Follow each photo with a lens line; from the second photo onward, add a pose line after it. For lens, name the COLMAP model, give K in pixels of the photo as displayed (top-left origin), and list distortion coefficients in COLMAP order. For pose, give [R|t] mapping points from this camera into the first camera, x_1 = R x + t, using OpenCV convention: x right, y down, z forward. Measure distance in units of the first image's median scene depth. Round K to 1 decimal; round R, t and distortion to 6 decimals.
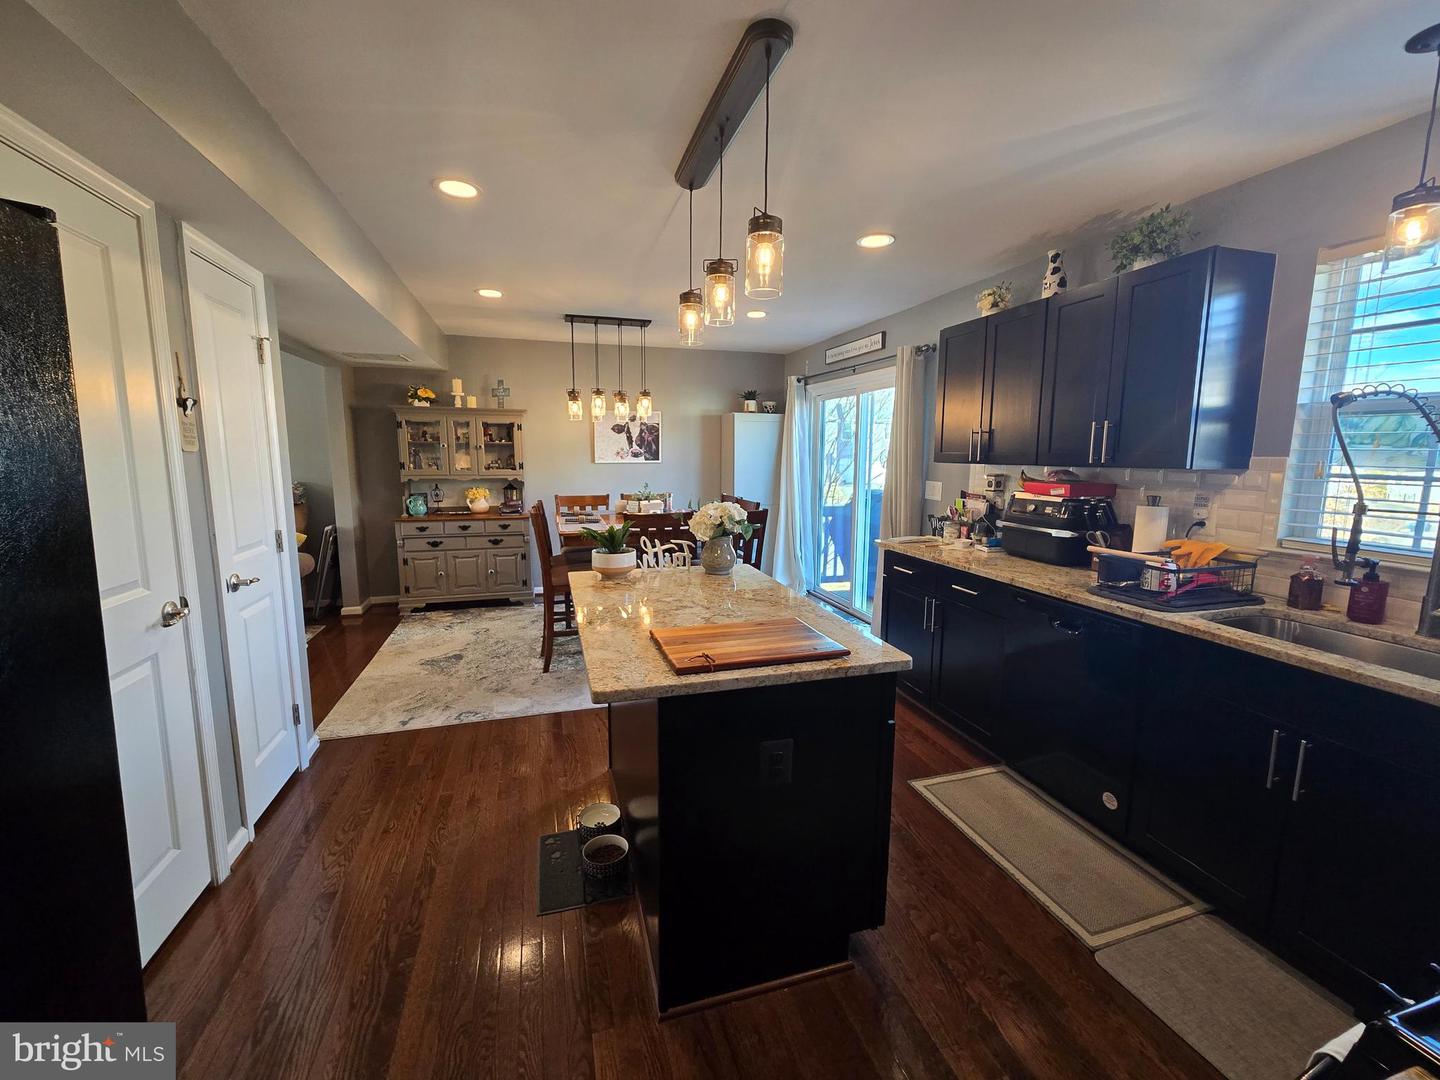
lens RADIAL K [[594.4, 0, 723.8], [0, 594.4, 534.8], [0, 0, 1]] dist [-0.001208, 0.001917]
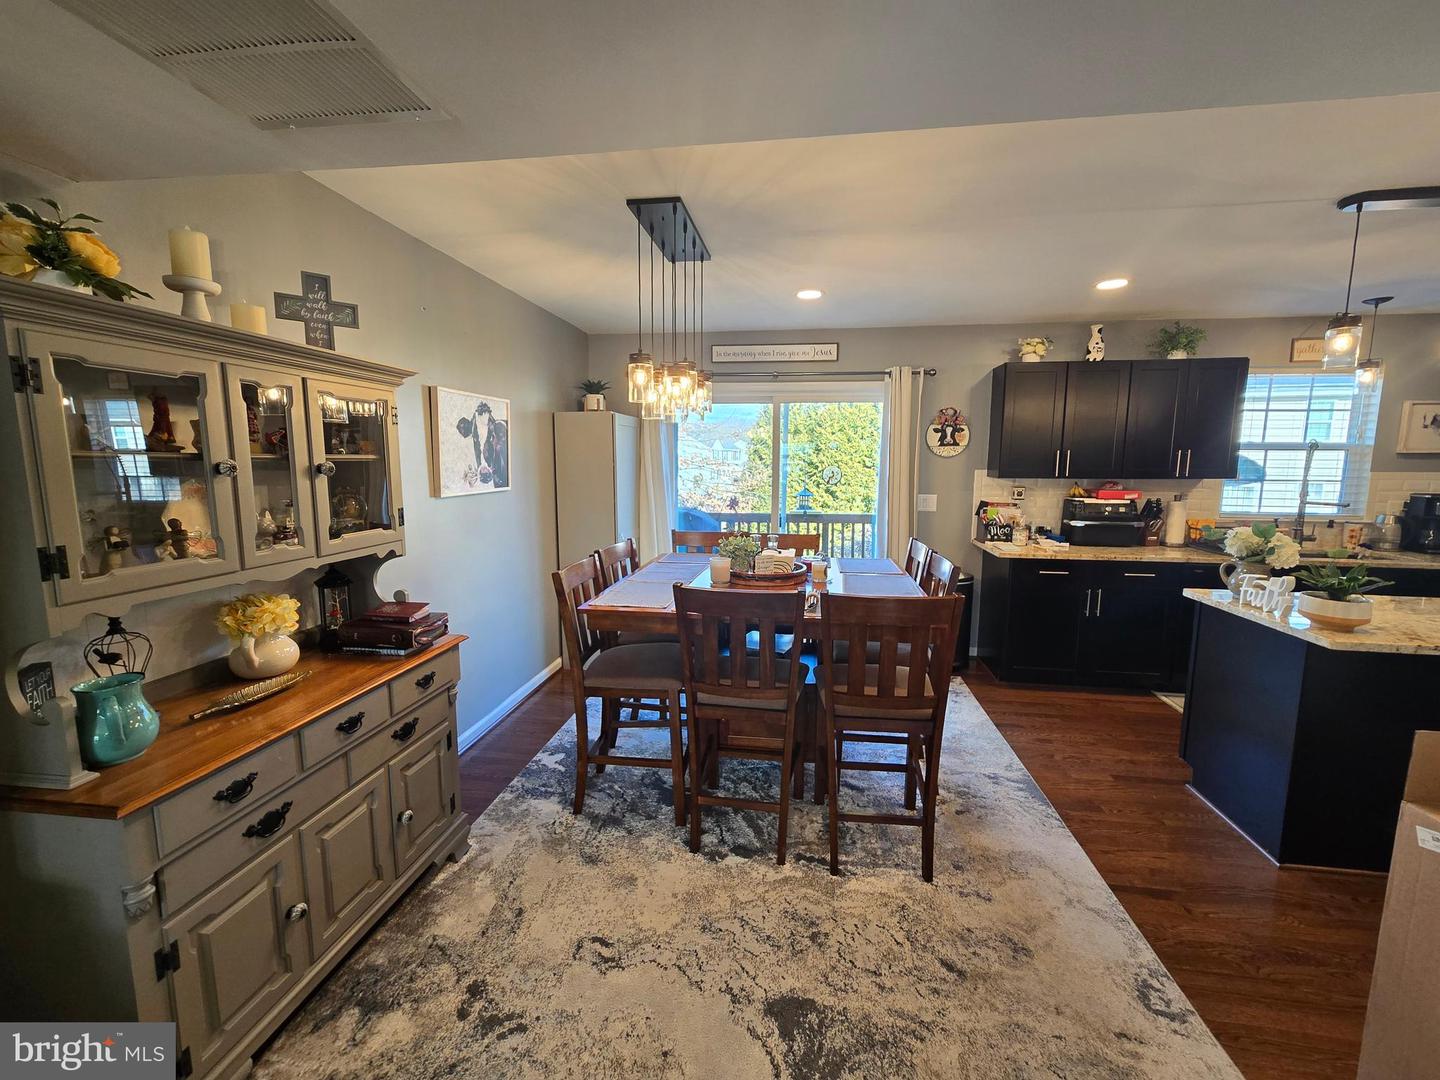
lens RADIAL K [[594.4, 0, 725.4], [0, 594.4, 534.5], [0, 0, 1]] dist [-0.001208, 0.001917]
pose [[0.425769, -0.117619, 0.897155, -0.993579], [0.124881, 0.989665, 0.070482, -0.174938], [-0.896173, 0.082028, 0.436057, 1.070137]]
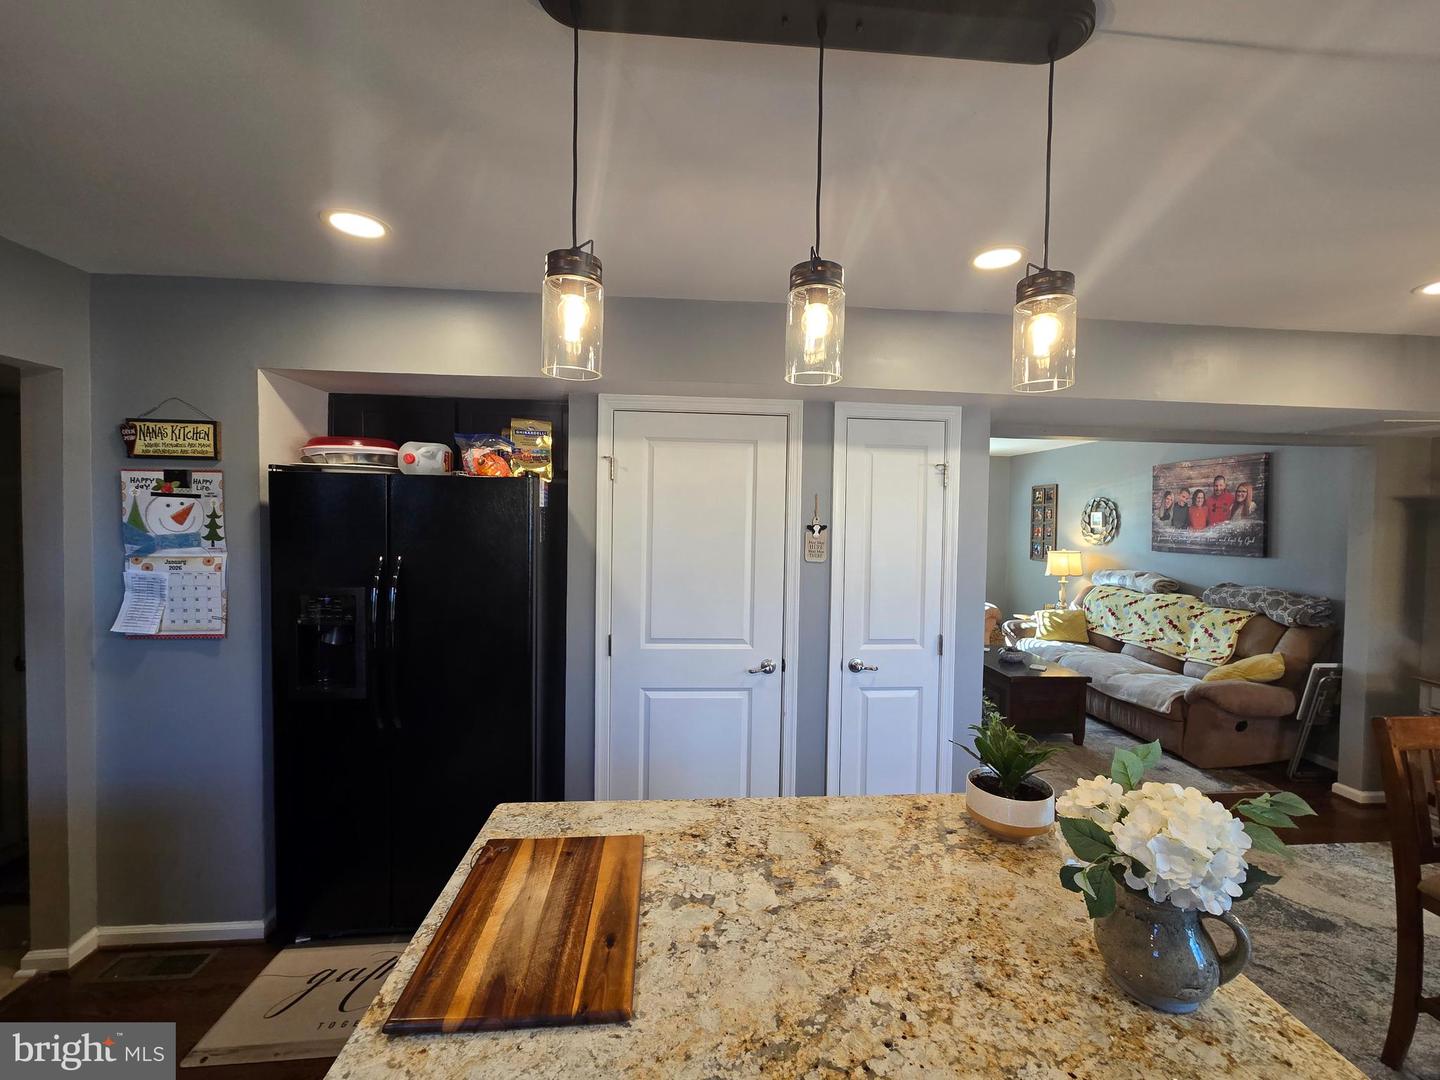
lens RADIAL K [[594.4, 0, 722.3], [0, 594.4, 534.3], [0, 0, 1]] dist [-0.001208, 0.001917]
pose [[-0.215360, 0.017298, -0.976381, 0.308248], [-0.154458, 0.986654, 0.051549, -0.142870], [0.964242, 0.161911, -0.209814, 0.629956]]
